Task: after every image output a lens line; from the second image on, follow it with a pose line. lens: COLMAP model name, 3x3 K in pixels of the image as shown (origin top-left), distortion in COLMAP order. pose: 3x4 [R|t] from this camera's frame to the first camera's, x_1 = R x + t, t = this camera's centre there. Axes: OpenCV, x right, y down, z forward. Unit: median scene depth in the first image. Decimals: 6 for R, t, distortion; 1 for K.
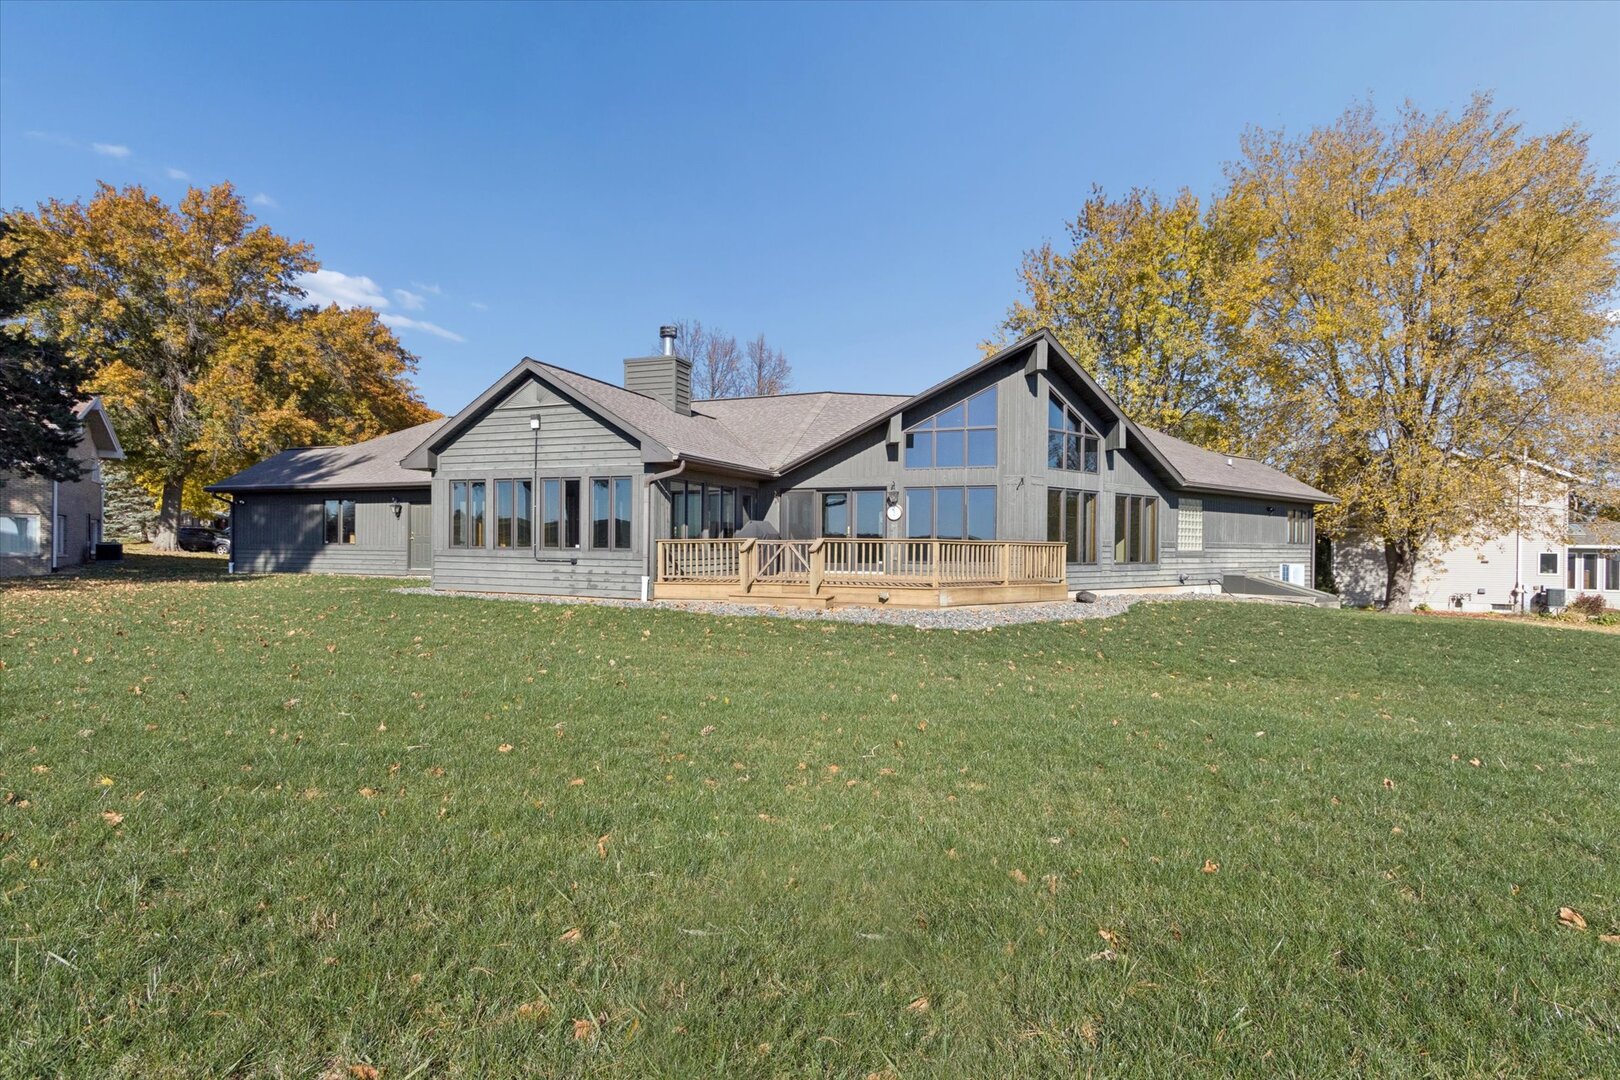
lens RADIAL K [[783.1, 0, 817.7], [0, 783.1, 541.1], [0, 0, 1]] dist [0.001028, 0.000620]
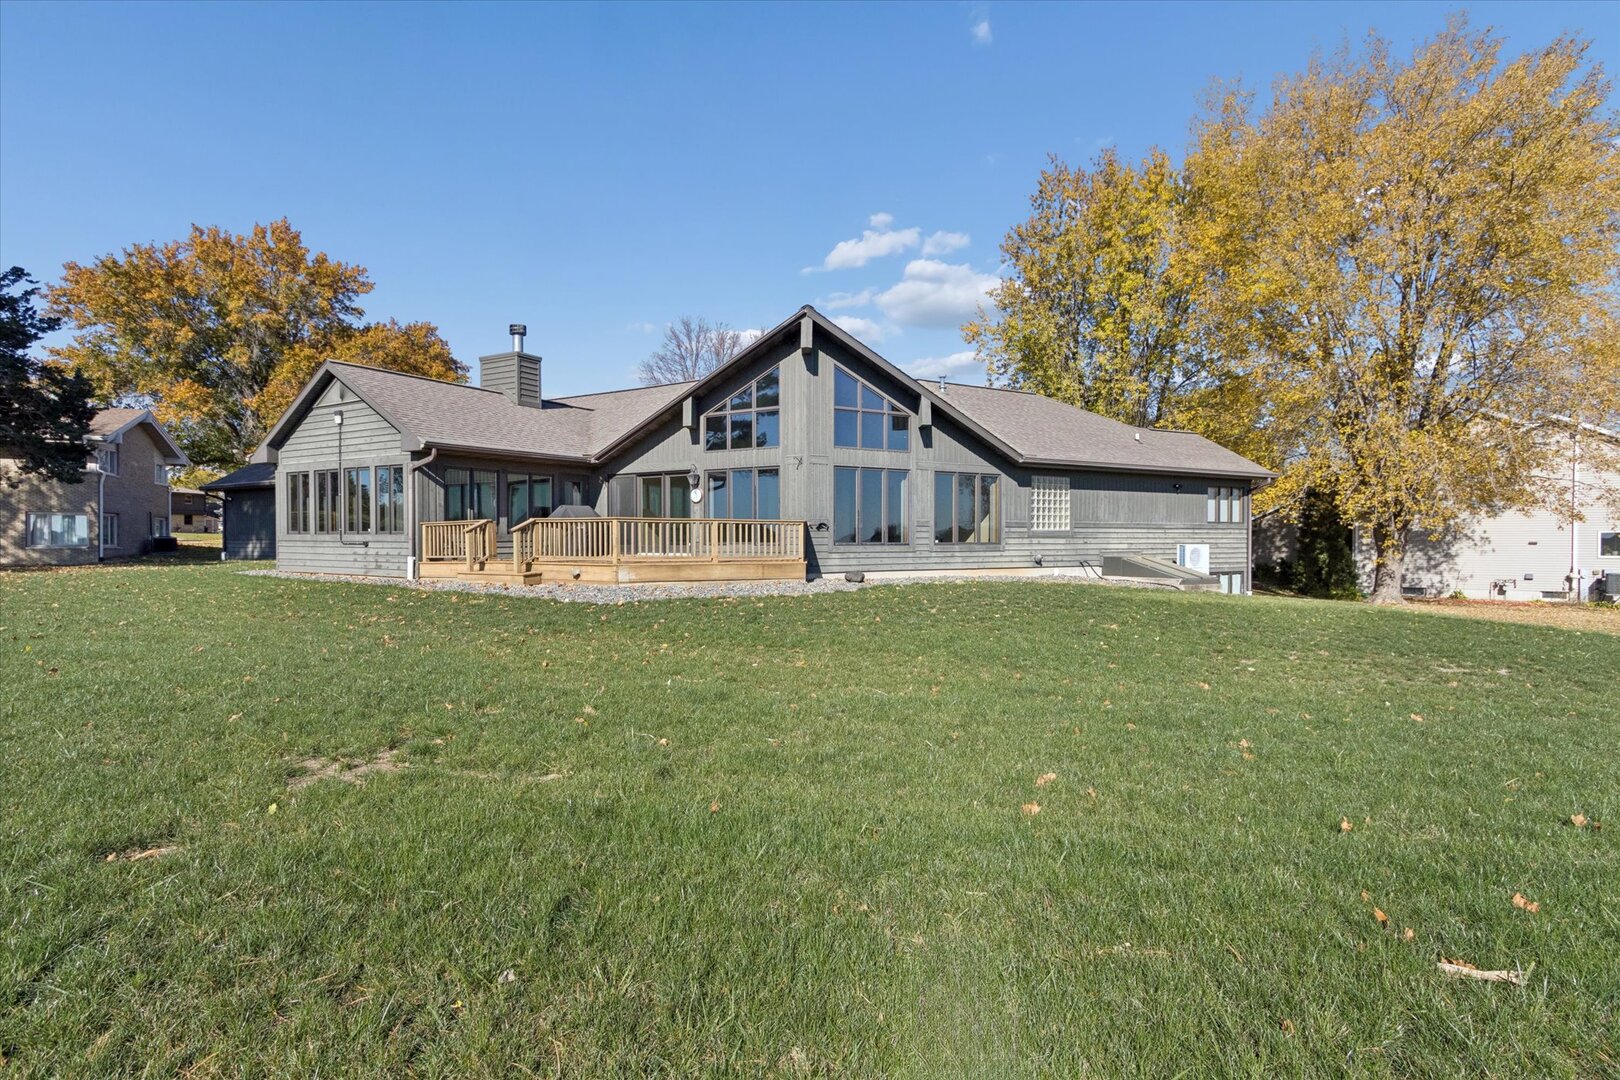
lens RADIAL K [[783.1, 0, 846.5], [0, 783.1, 534.3], [0, 0, 1]] dist [0.001028, 0.000620]
pose [[0.987103, -0.010754, -0.159725, 0.427668], [0.010624, 0.999942, -0.001671, 0.017483], [0.159733, -0.000047, 0.987160, 0.022778]]
